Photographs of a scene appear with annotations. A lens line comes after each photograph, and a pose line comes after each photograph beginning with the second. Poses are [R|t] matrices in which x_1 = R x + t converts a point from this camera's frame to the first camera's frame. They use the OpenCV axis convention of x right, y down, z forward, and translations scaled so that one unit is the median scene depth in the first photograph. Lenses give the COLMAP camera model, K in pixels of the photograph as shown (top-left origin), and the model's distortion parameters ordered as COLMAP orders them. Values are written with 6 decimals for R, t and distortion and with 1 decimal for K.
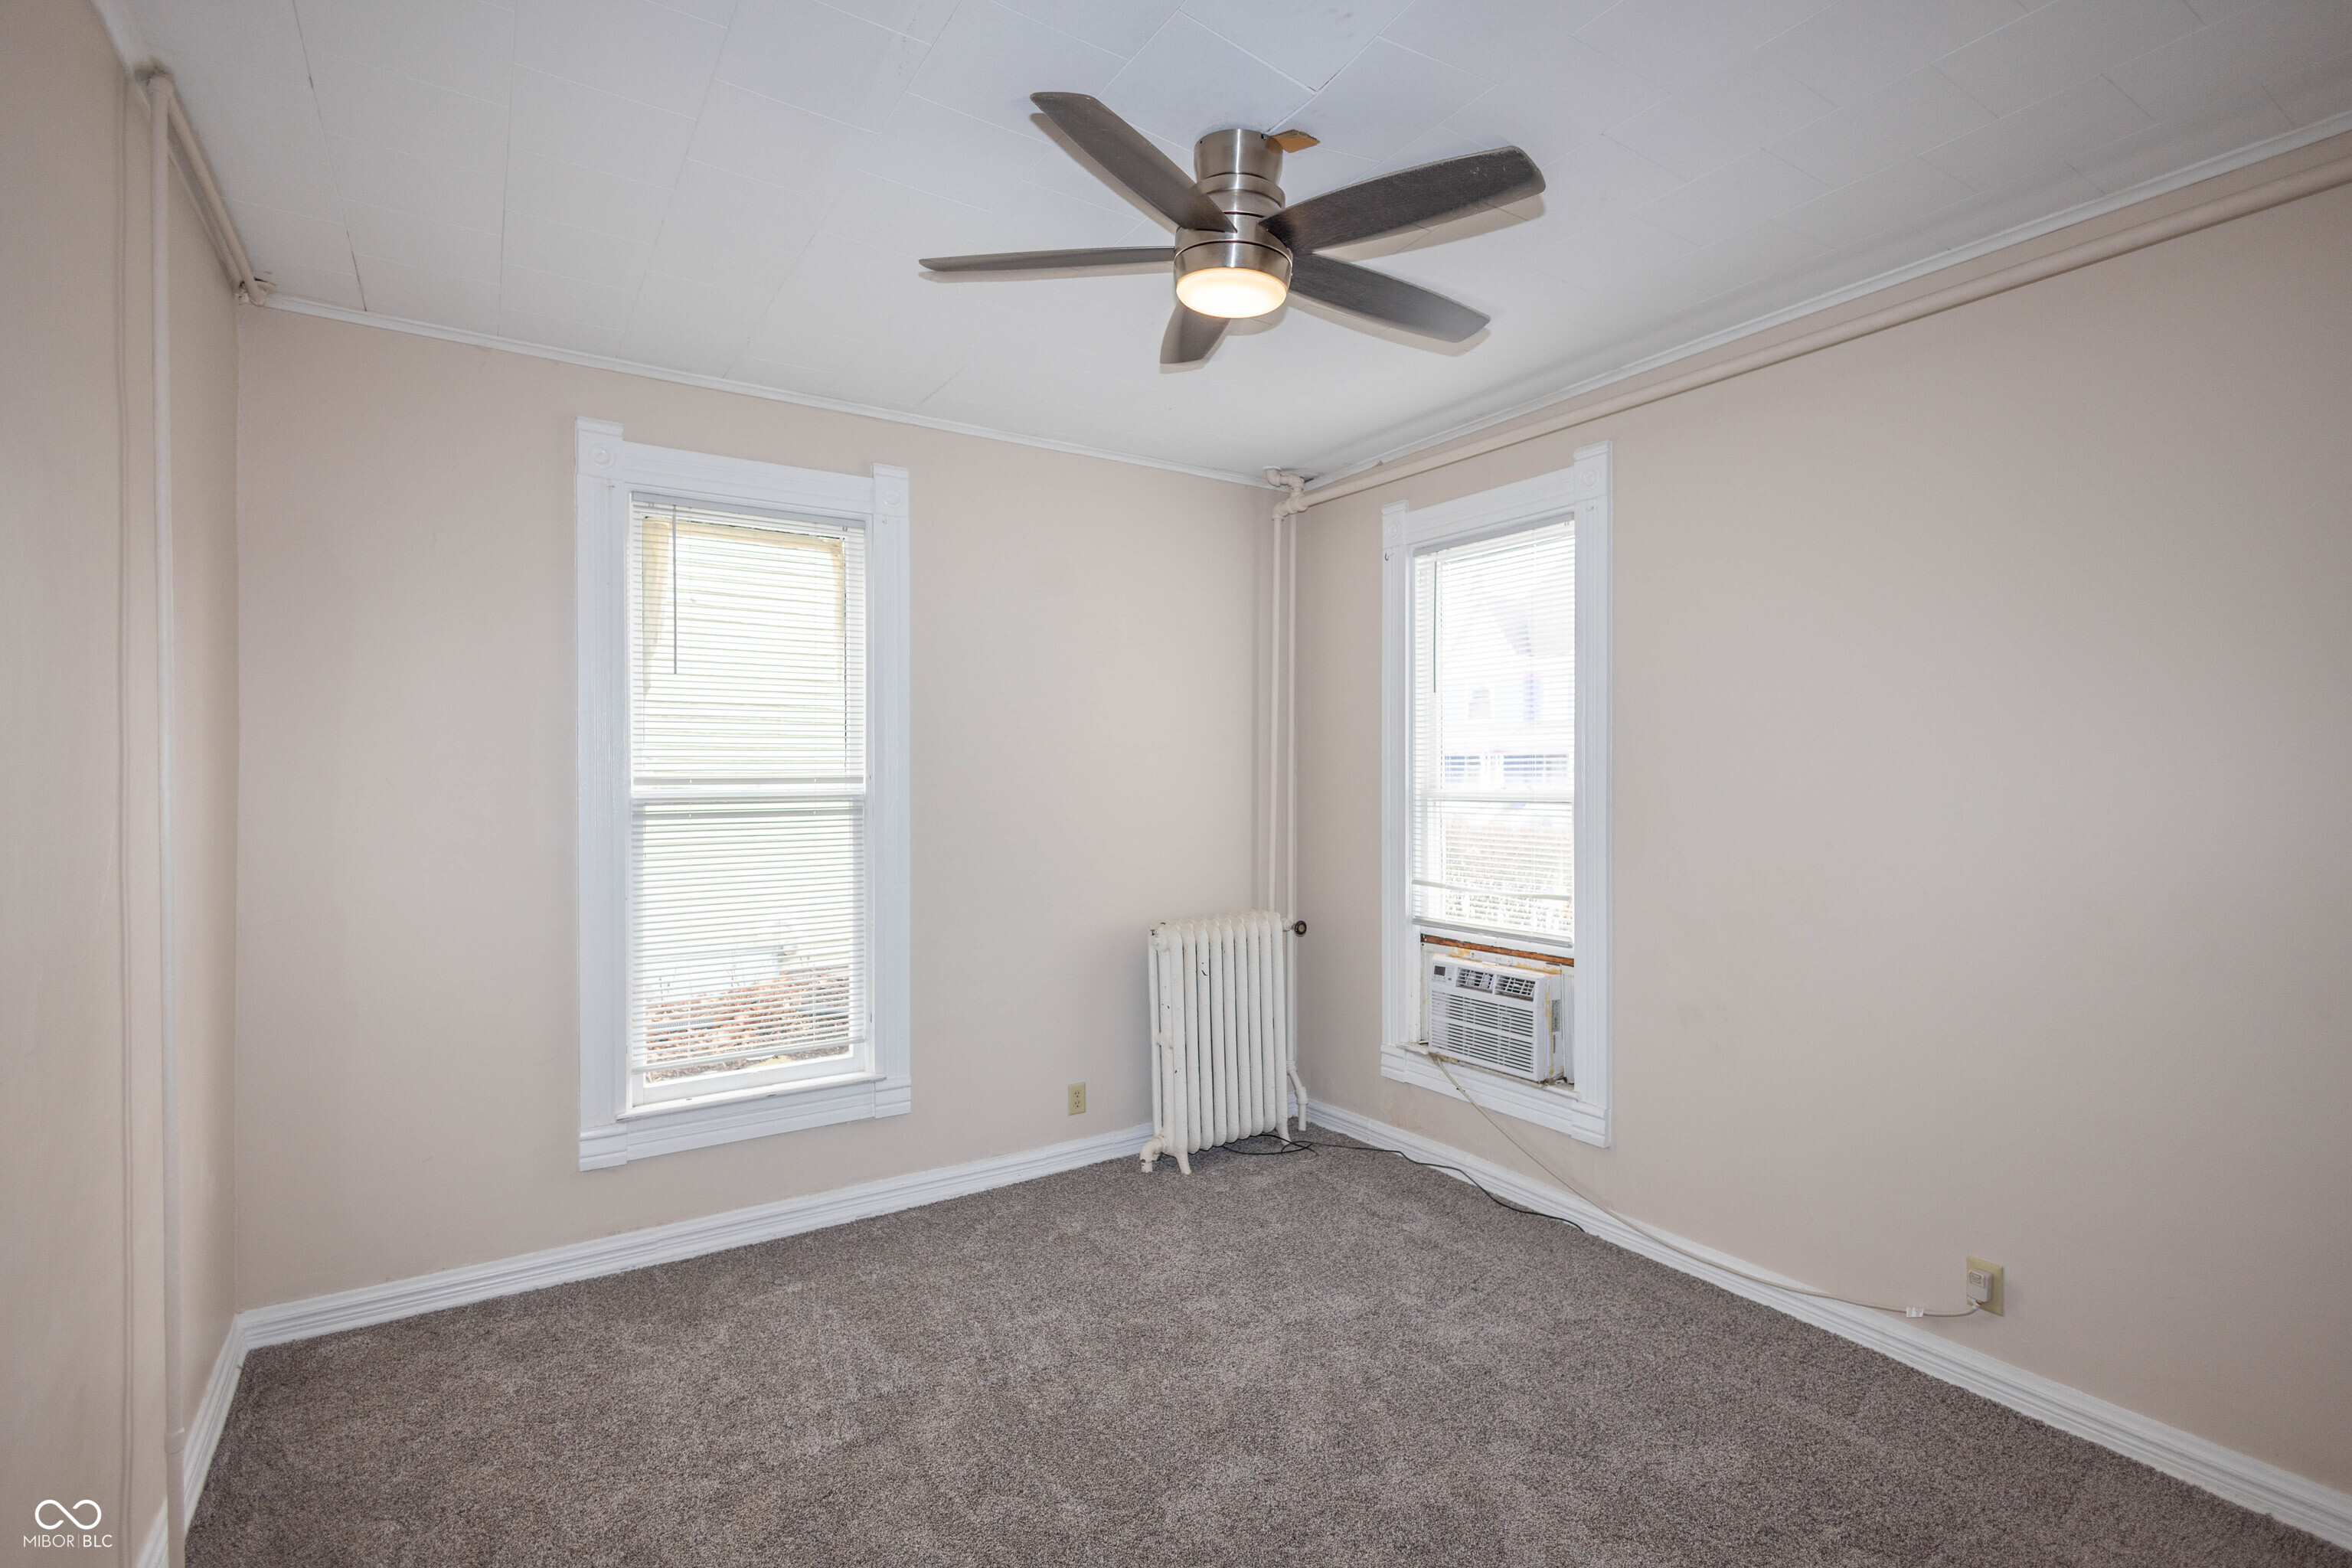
lens RADIAL K [[1082.7, 0, 1186.3], [0, 1082.7, 781.1], [0, 0, 1]] dist [0.010060, -0.001190]
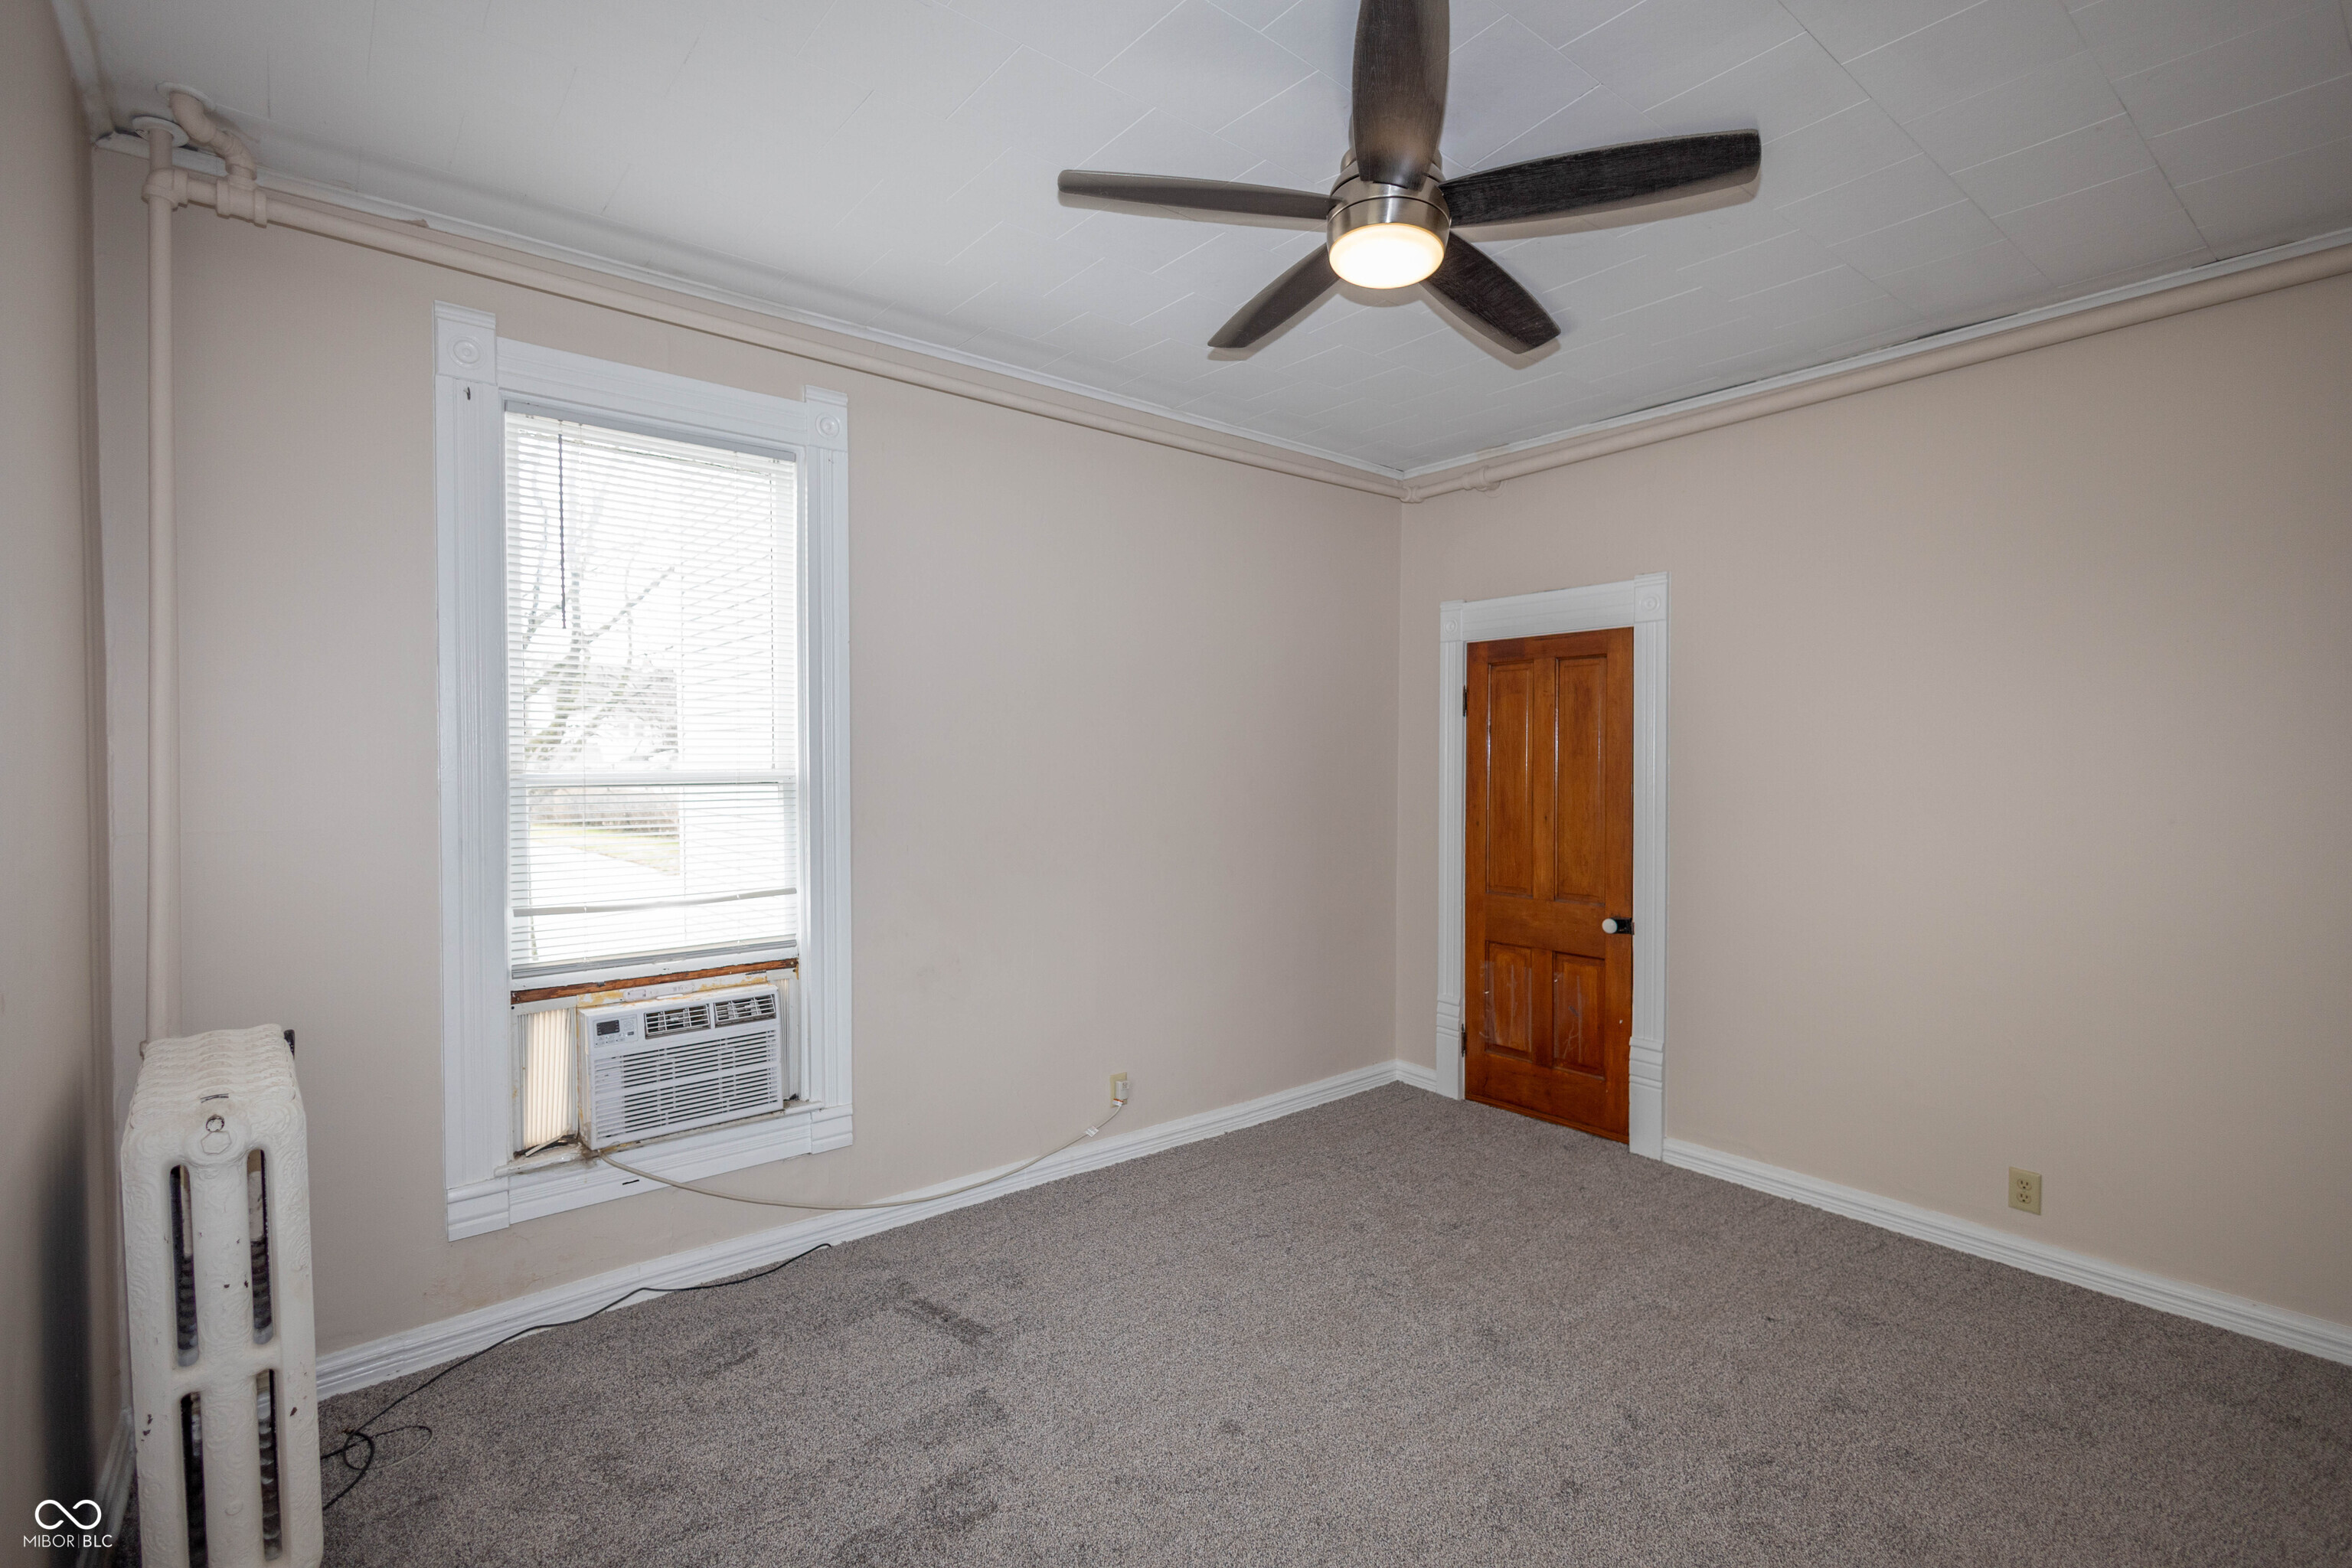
lens RADIAL K [[1078.3, 0, 1181.5], [0, 1078.3, 780.4], [0, 0, 1]] dist [0.015142, -0.004792]
pose [[-0.100255, -0.019474, 0.994771, -0.517930], [0.004279, 0.999791, 0.020004, 0.002212], [-0.994953, 0.006262, -0.100151, 0.724273]]
